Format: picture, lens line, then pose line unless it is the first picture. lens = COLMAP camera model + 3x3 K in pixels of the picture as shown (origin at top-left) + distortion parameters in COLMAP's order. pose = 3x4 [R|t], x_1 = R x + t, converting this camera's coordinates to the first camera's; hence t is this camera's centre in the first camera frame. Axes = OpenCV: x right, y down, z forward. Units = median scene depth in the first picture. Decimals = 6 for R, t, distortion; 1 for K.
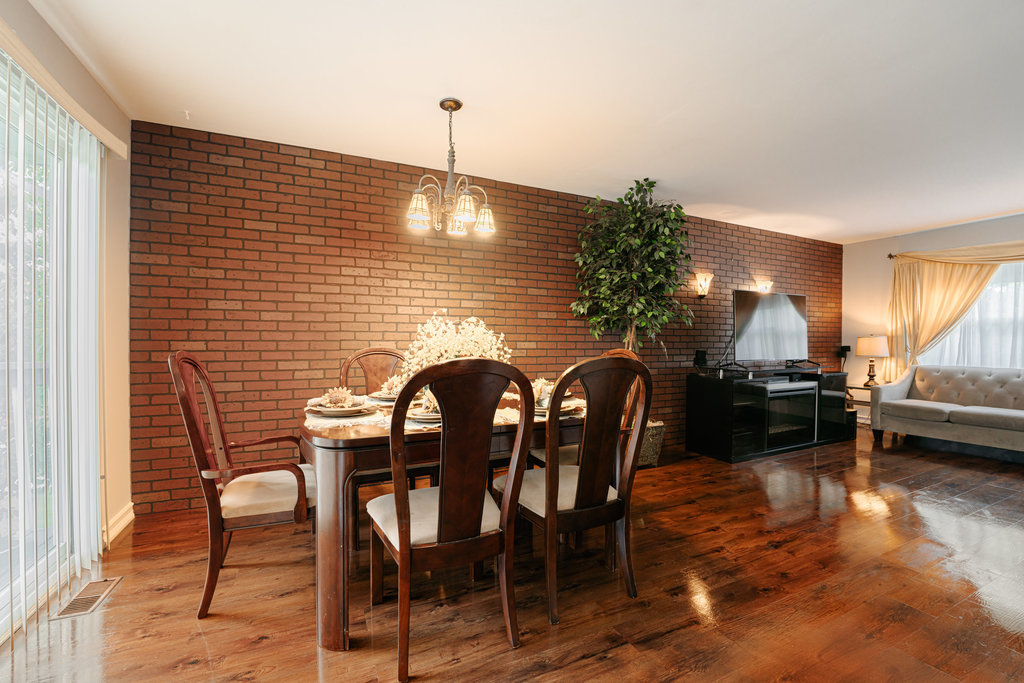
lens RADIAL K [[424.1, 0, 508.4], [0, 424.1, 342.7], [0, 0, 1]] dist [-0.022997, 0.000130]
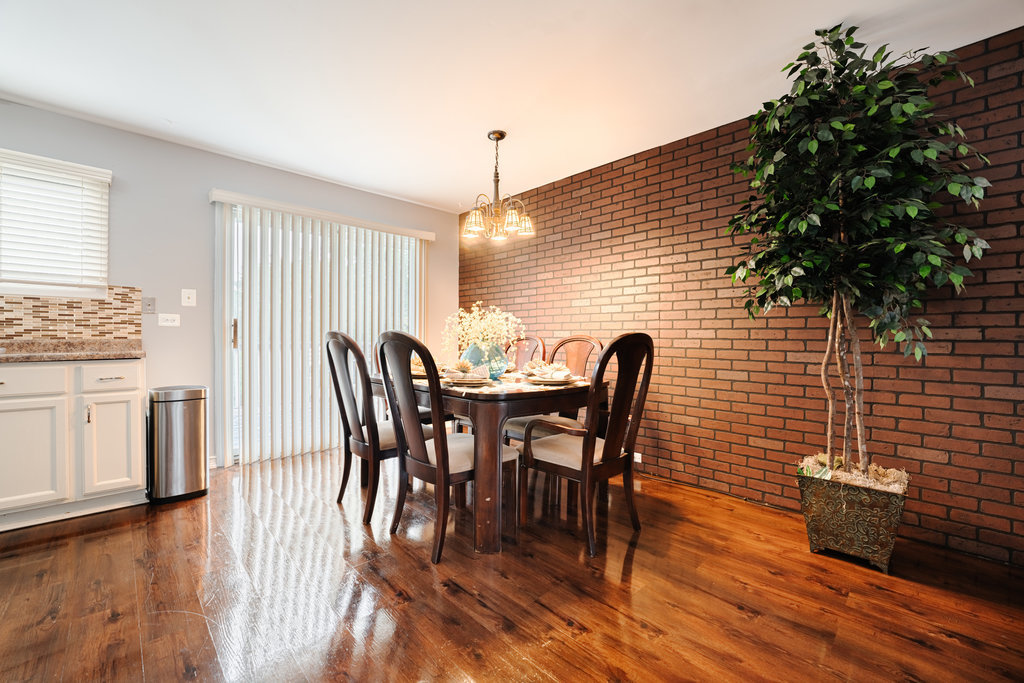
lens RADIAL K [[416.5, 0, 509.6], [0, 416.5, 342.8], [0, 0, 1]] dist [-0.031269, 0.004559]
pose [[0.322186, 0.008141, -0.946641, 0.531185], [-0.015121, 0.999880, 0.003452, 0.020163], [0.946556, 0.013202, 0.322271, 0.334697]]
